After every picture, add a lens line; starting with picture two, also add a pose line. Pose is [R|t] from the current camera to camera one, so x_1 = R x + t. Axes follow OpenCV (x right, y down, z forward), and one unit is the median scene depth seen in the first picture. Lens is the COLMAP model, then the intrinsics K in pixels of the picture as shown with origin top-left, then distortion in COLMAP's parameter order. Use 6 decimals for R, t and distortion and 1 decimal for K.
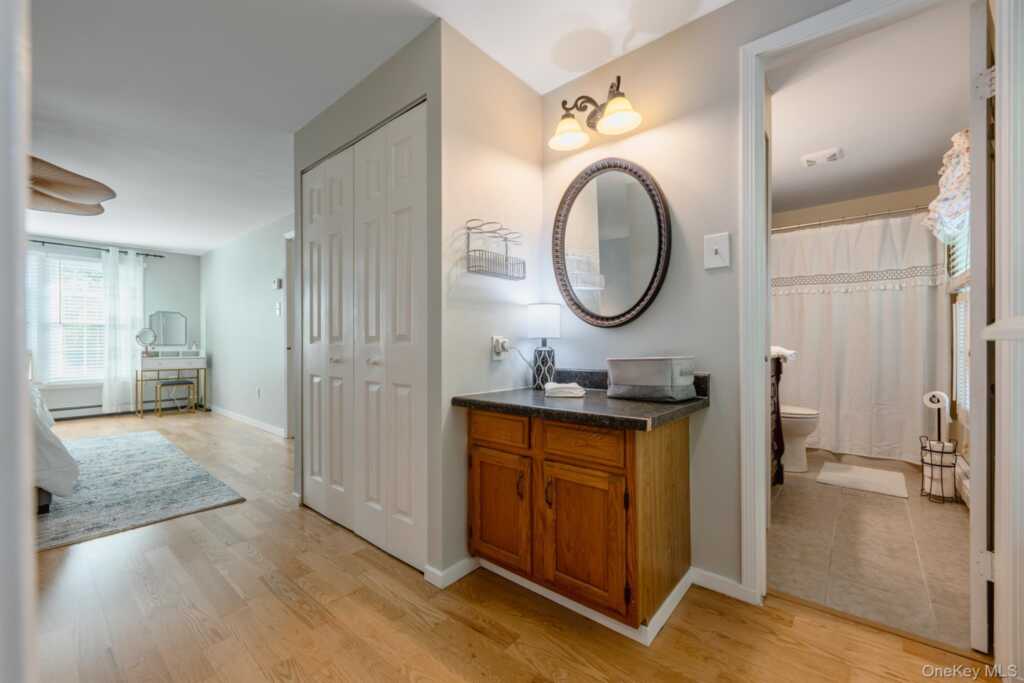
lens RADIAL K [[417.6, 0, 509.2], [0, 417.6, 344.9], [0, 0, 1]] dist [0.001287, -0.000097]
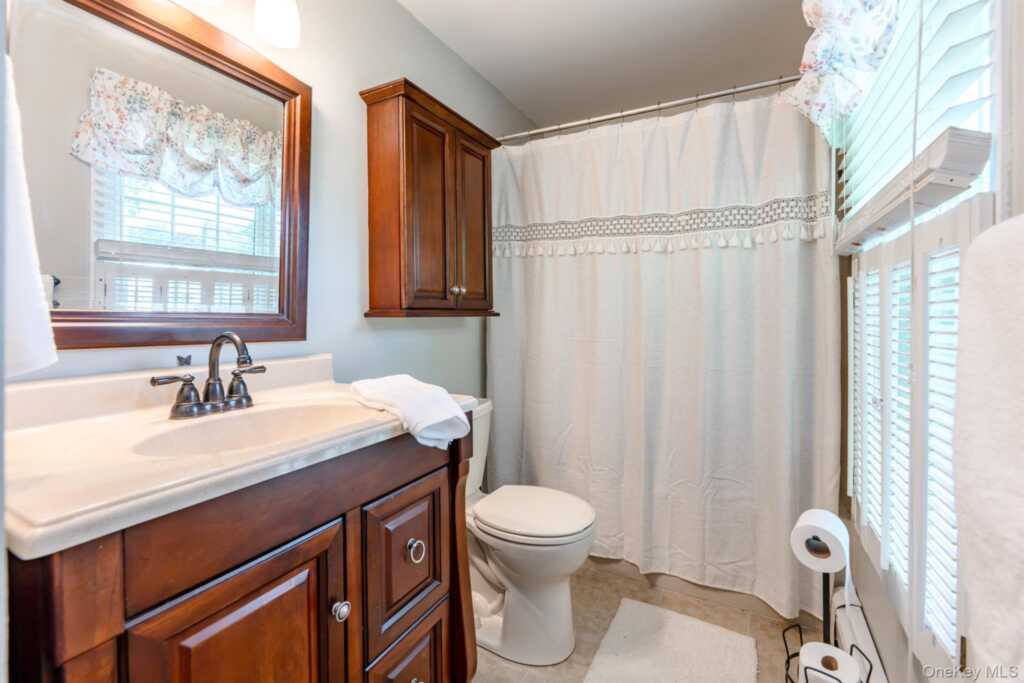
lens RADIAL K [[417.6, 0, 542.3], [0, 417.6, 316.2], [0, 0, 1]] dist [0.001287, -0.000097]
pose [[0.970669, 0.006342, 0.240338, 0.574644], [-0.005357, 0.999974, -0.004753, -0.048317], [-0.240362, 0.003326, 0.970678, 0.579990]]
